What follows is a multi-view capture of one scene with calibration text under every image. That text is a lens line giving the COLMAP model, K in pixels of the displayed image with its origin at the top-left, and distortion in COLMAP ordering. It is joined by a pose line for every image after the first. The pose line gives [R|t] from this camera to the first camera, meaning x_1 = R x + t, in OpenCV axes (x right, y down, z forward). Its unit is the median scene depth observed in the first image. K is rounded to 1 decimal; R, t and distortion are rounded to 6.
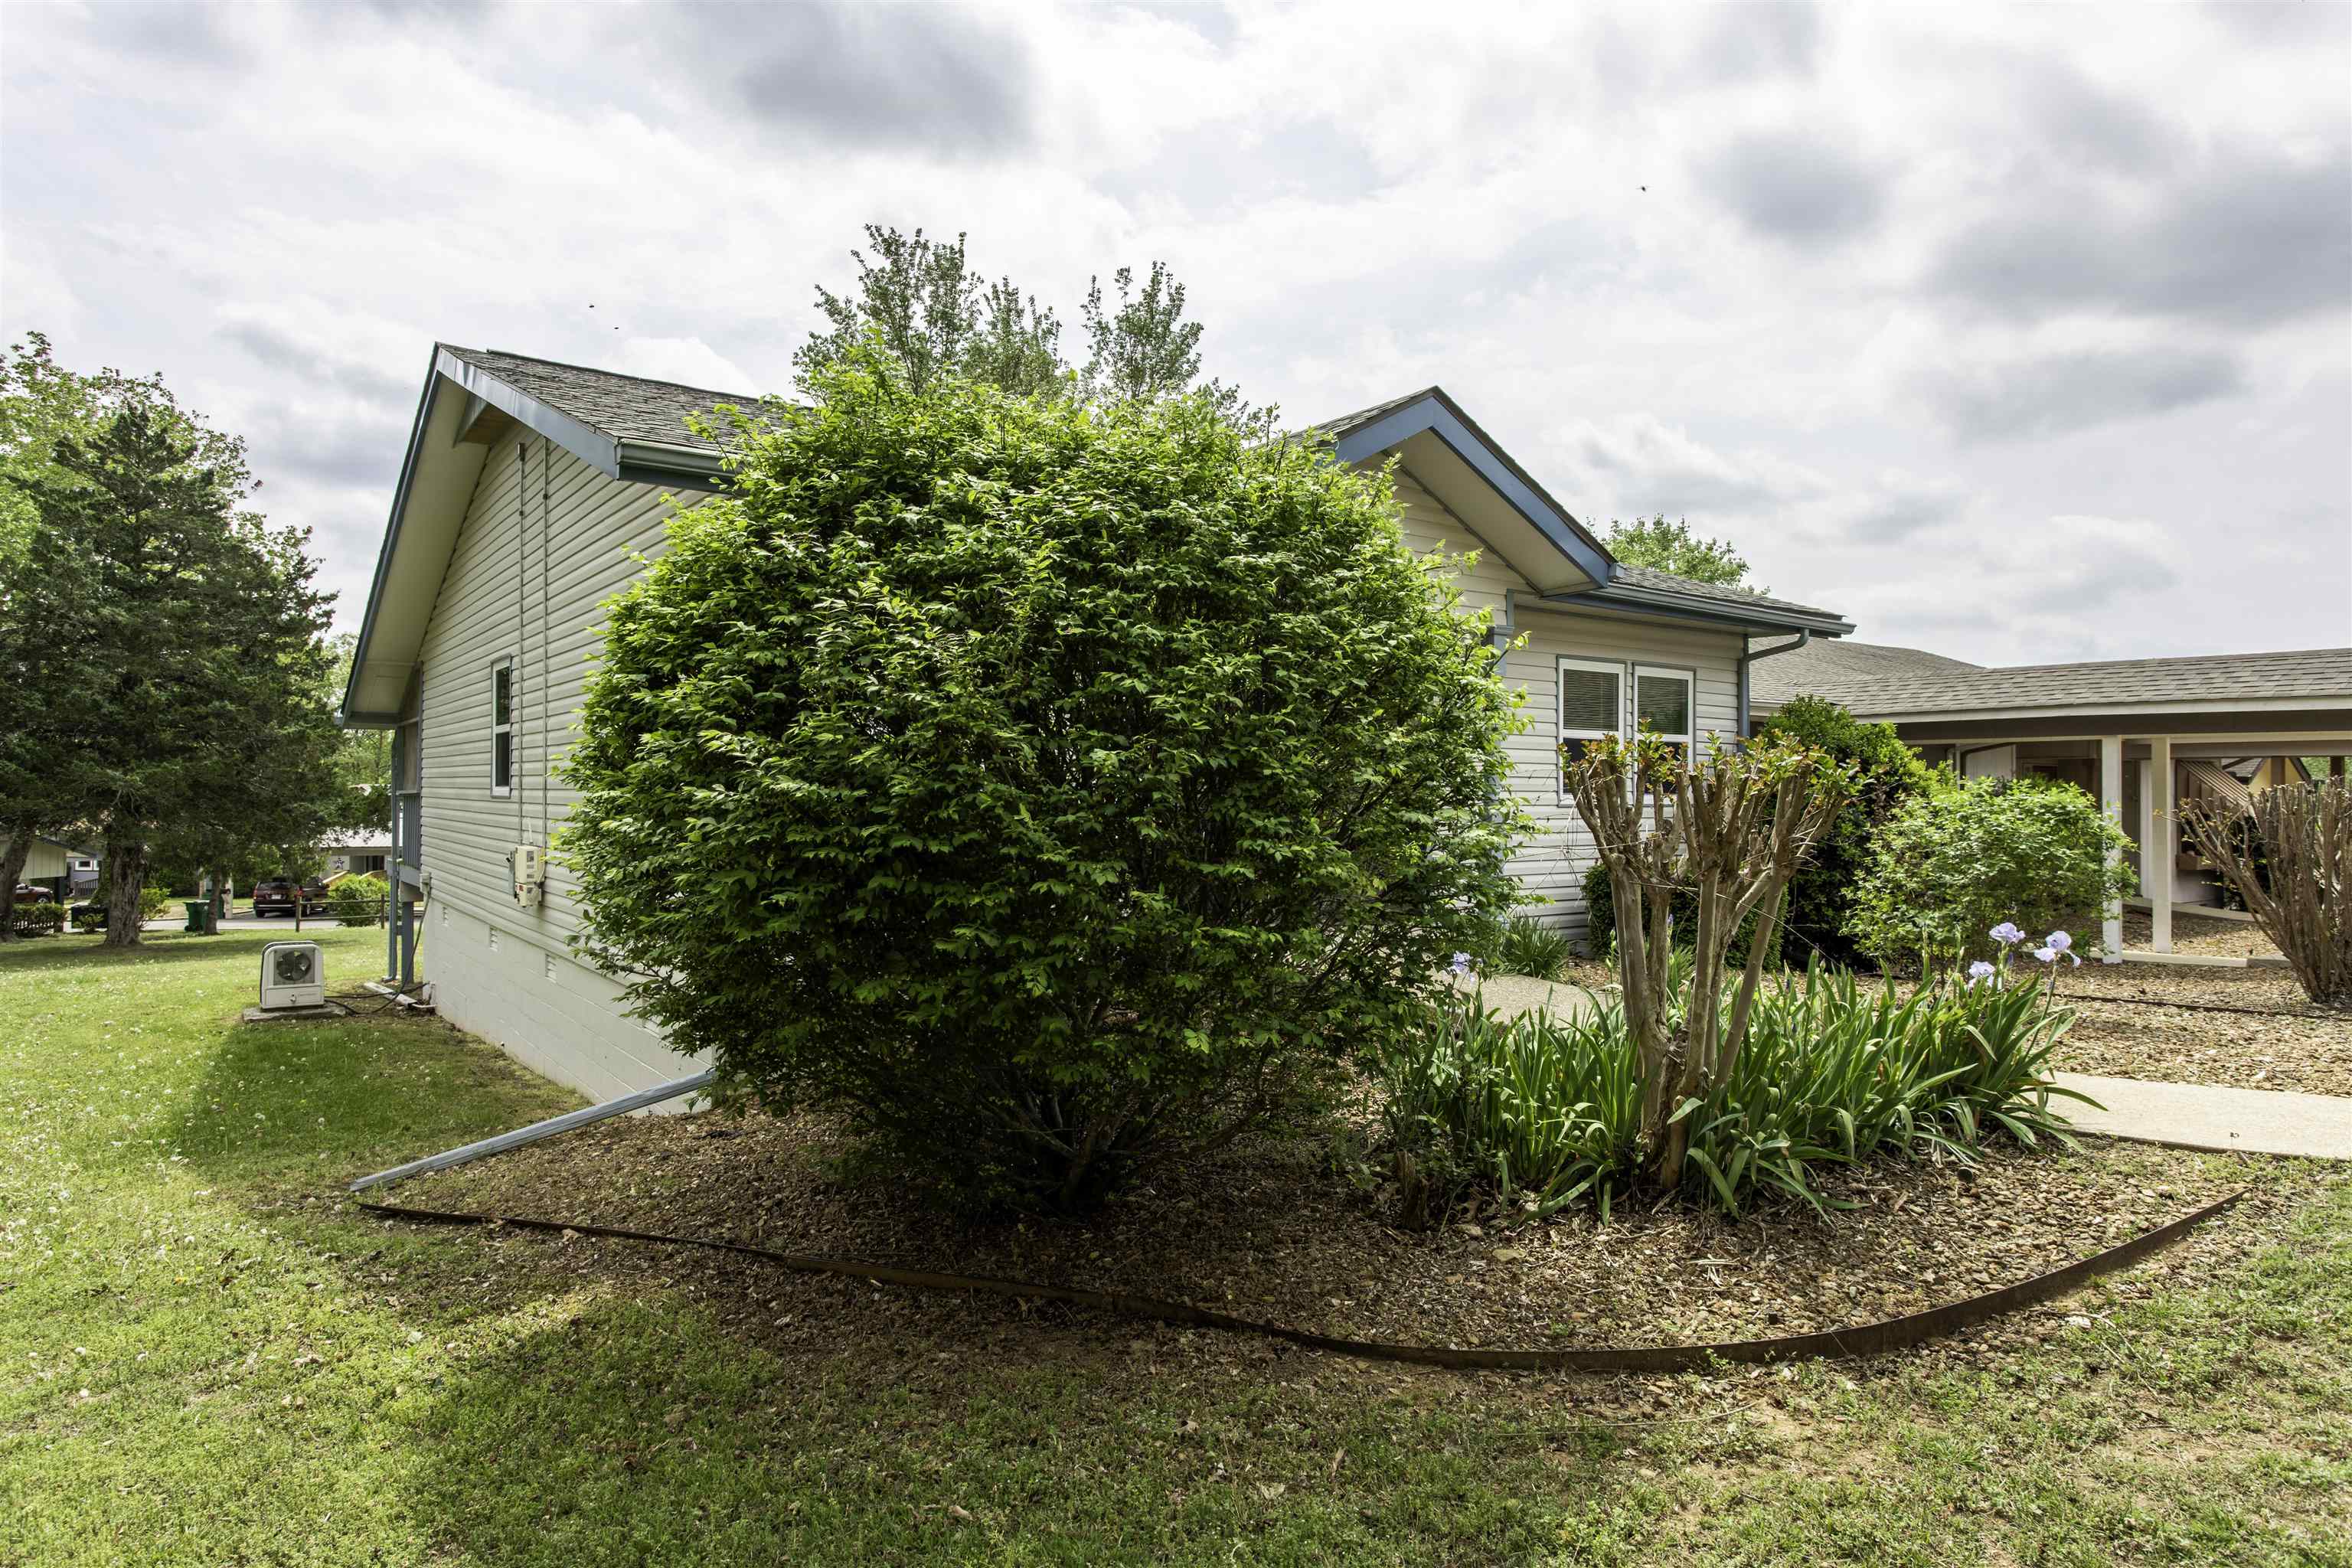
lens RADIAL K [[1391.1, 0, 1176.0], [0, 1391.1, 784.0], [0, 0, 1]] dist [-0.003448, -0.000828]
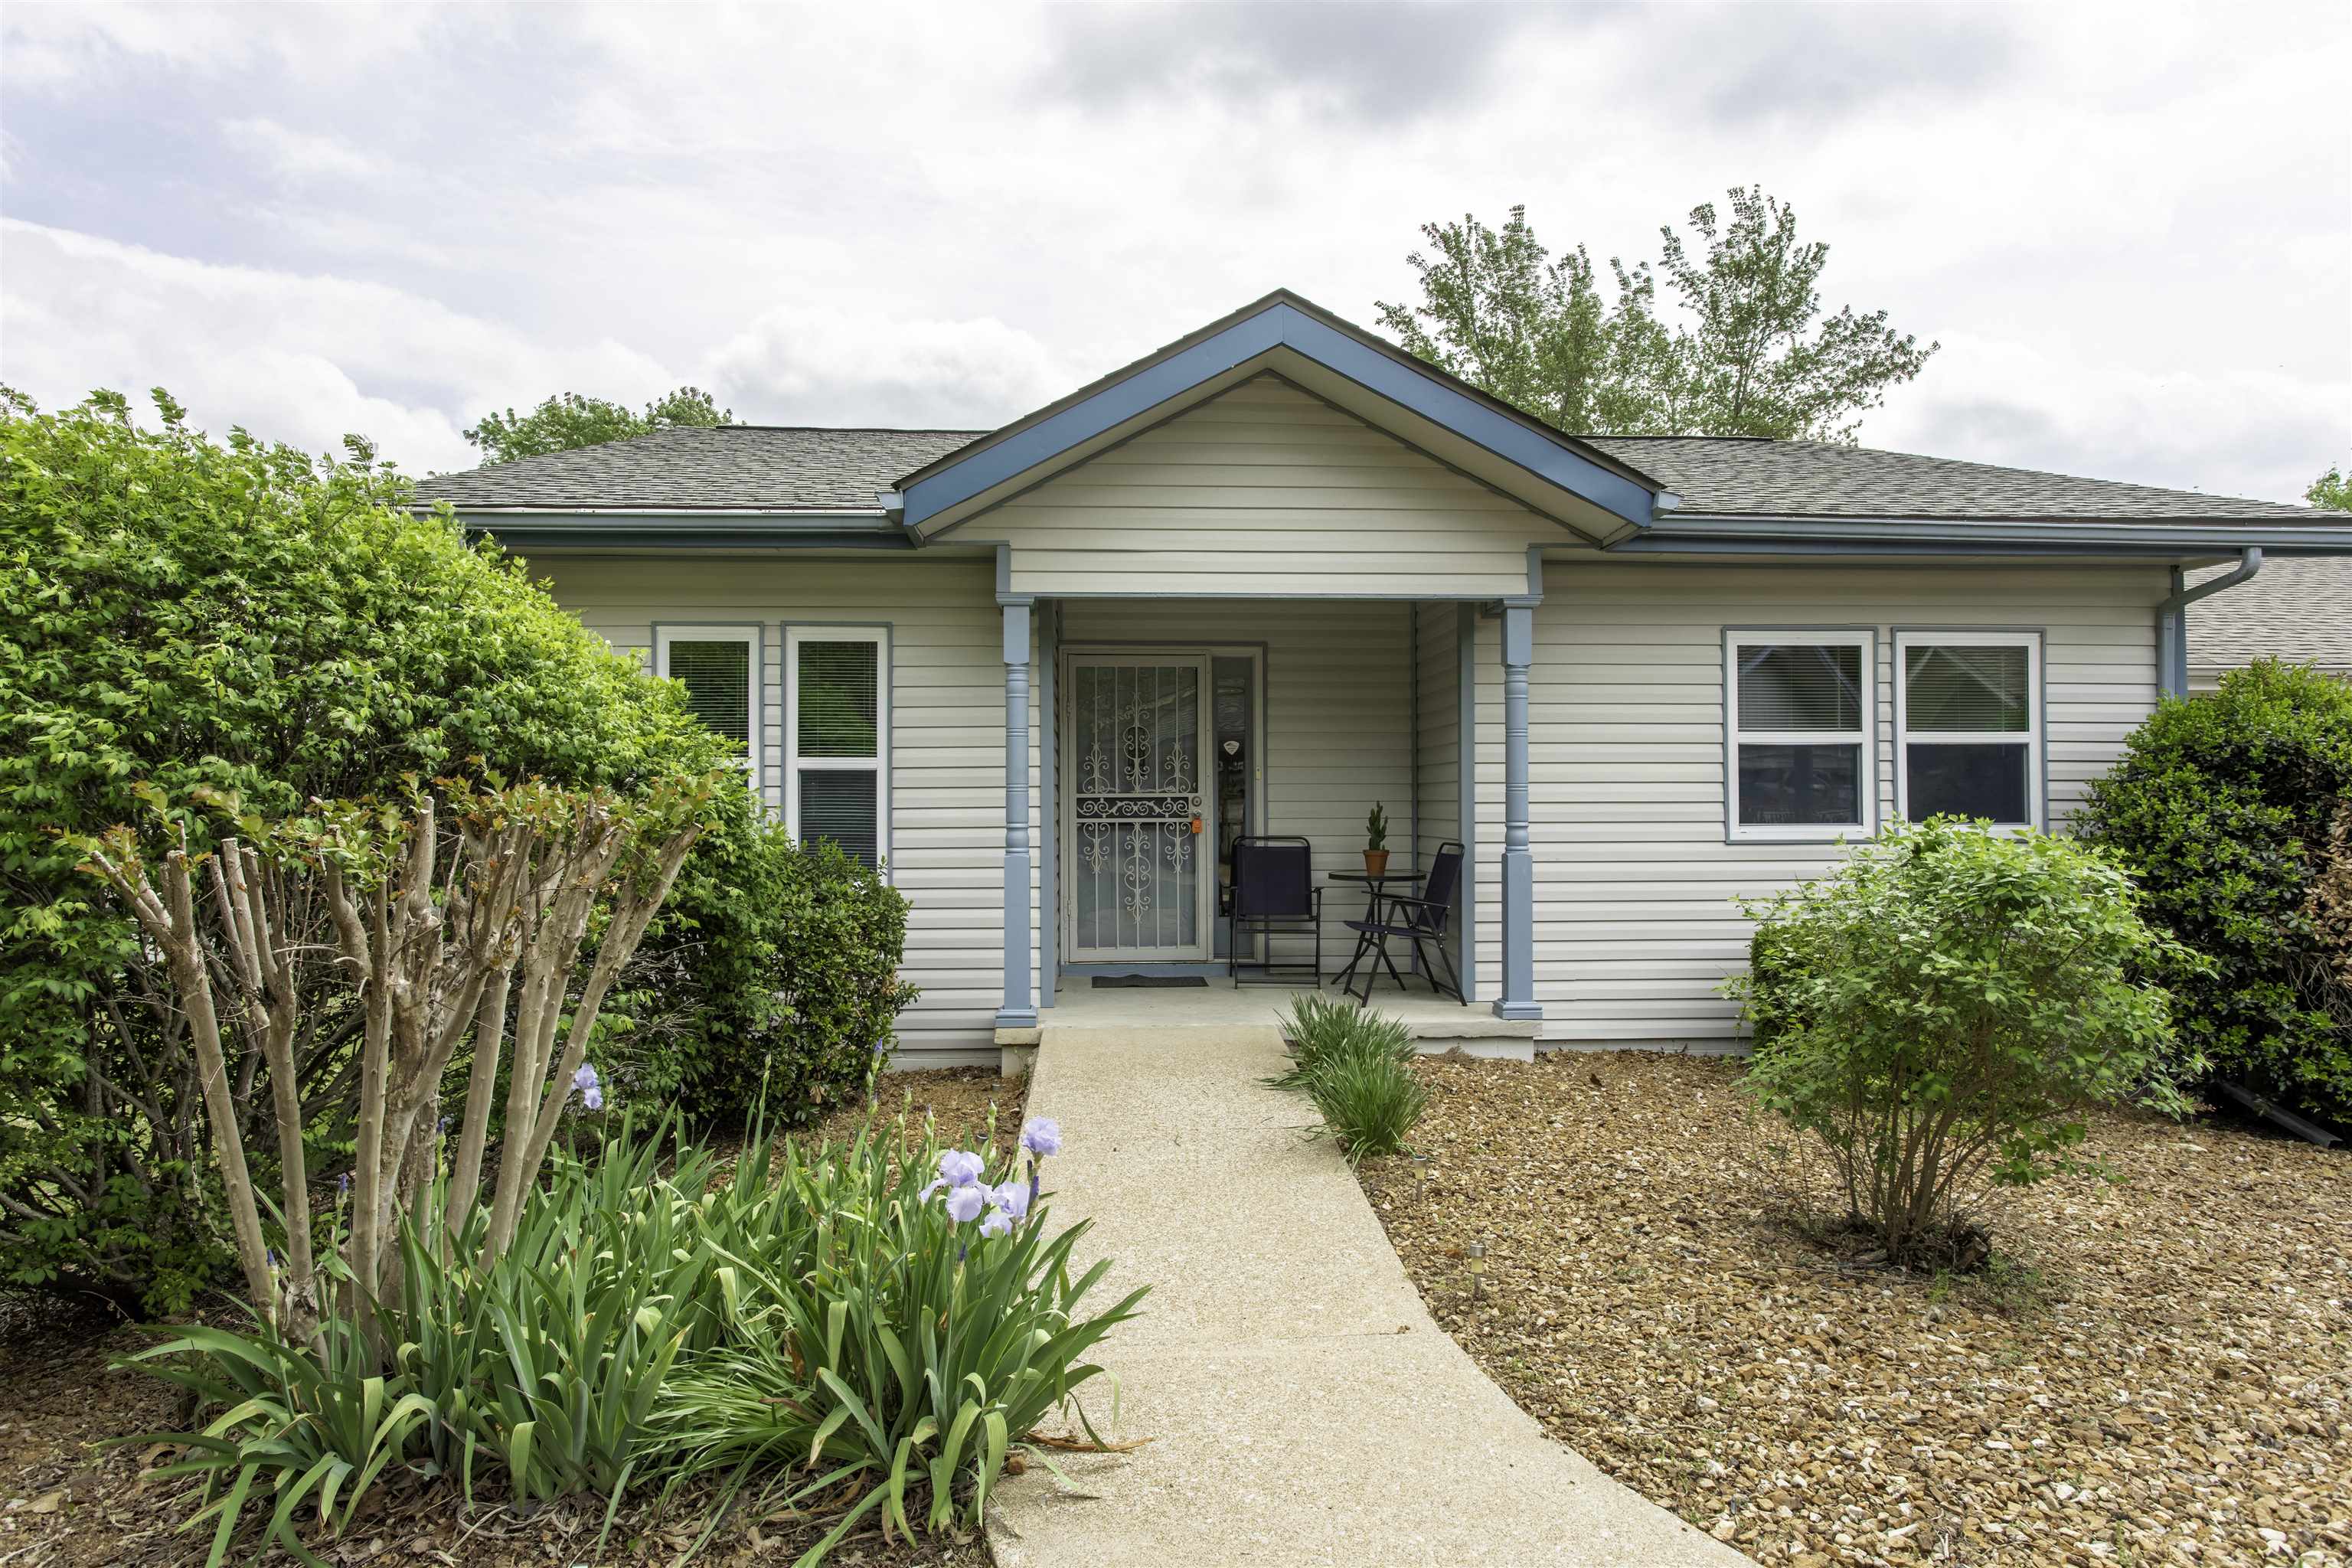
lens RADIAL K [[1414.3, 0, 1165.6], [0, 1414.3, 811.2], [0, 0, 1]] dist [0.001010, -0.004157]
pose [[0.838185, -0.012229, -0.545249, 0.150192], [0.013988, 0.999902, -0.000922, -0.001494], [0.545206, -0.006854, 0.838274, 0.090269]]
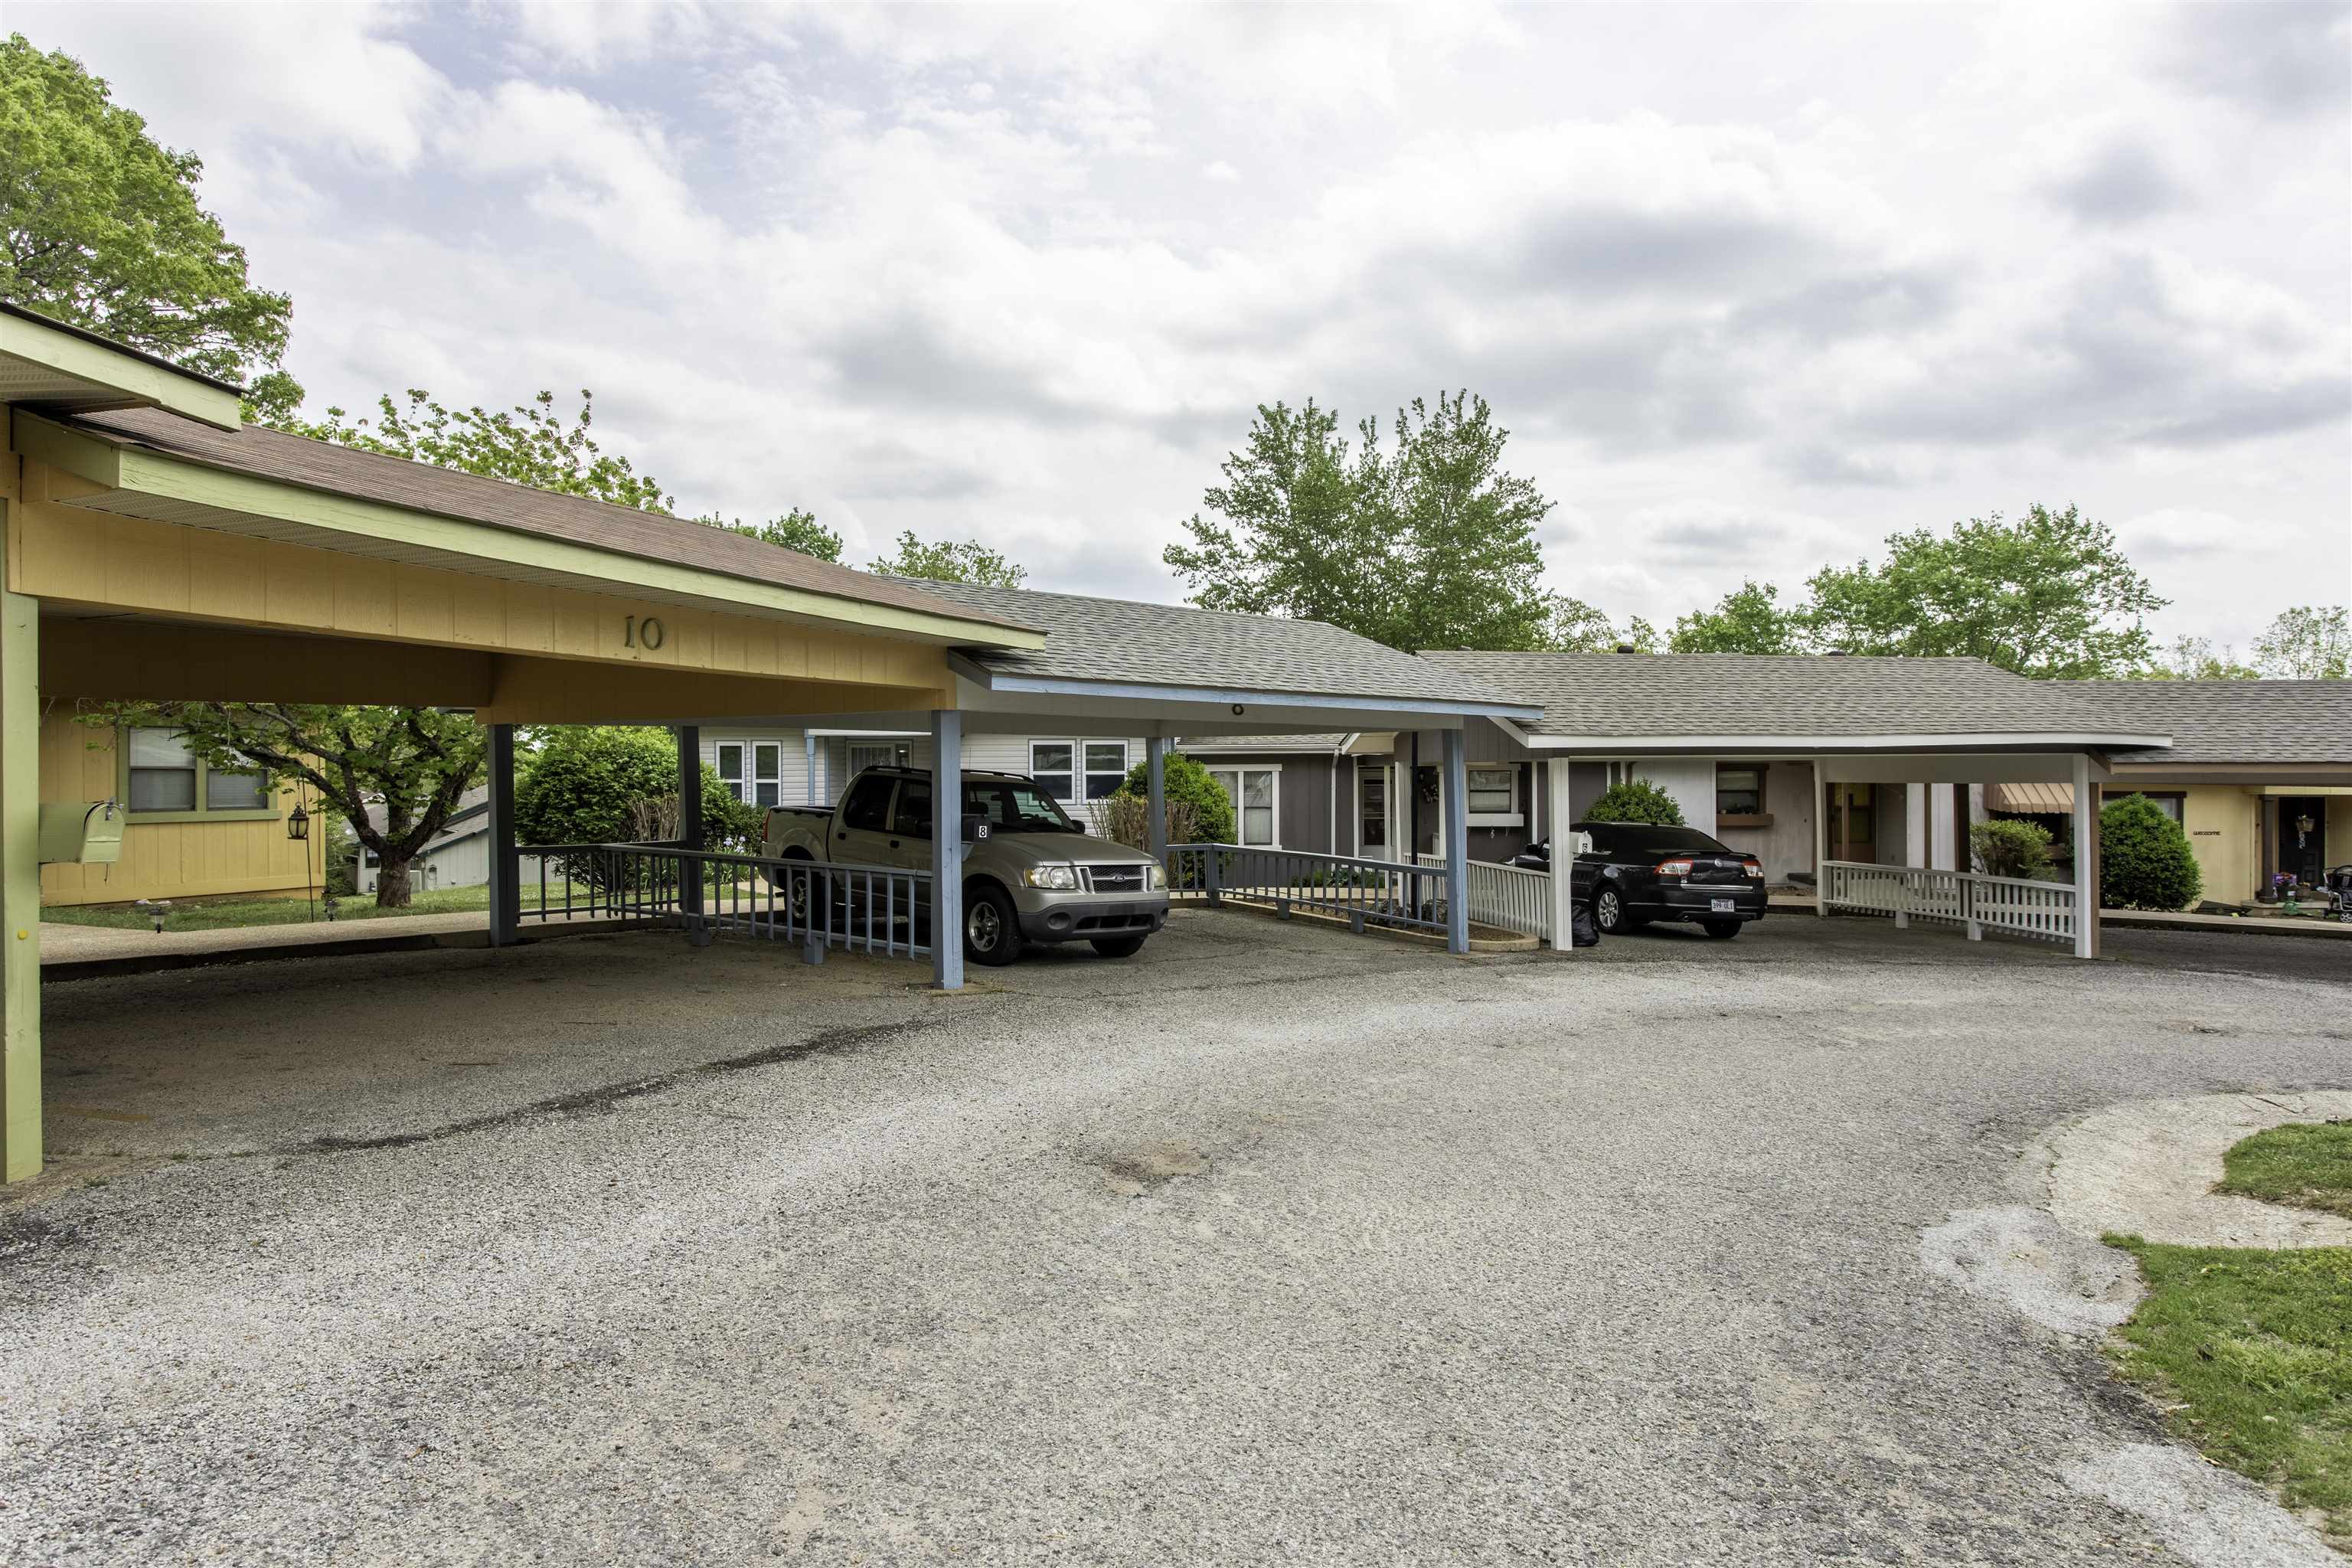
lens RADIAL K [[1391.1, 0, 1176.0], [0, 1391.1, 784.0], [0, 0, 1]] dist [-0.003448, -0.000828]
pose [[0.783271, -0.008782, -0.621618, 0.670180], [0.012093, 0.999926, 0.001111, -0.006724], [0.621563, -0.008387, 0.783319, -0.230836]]
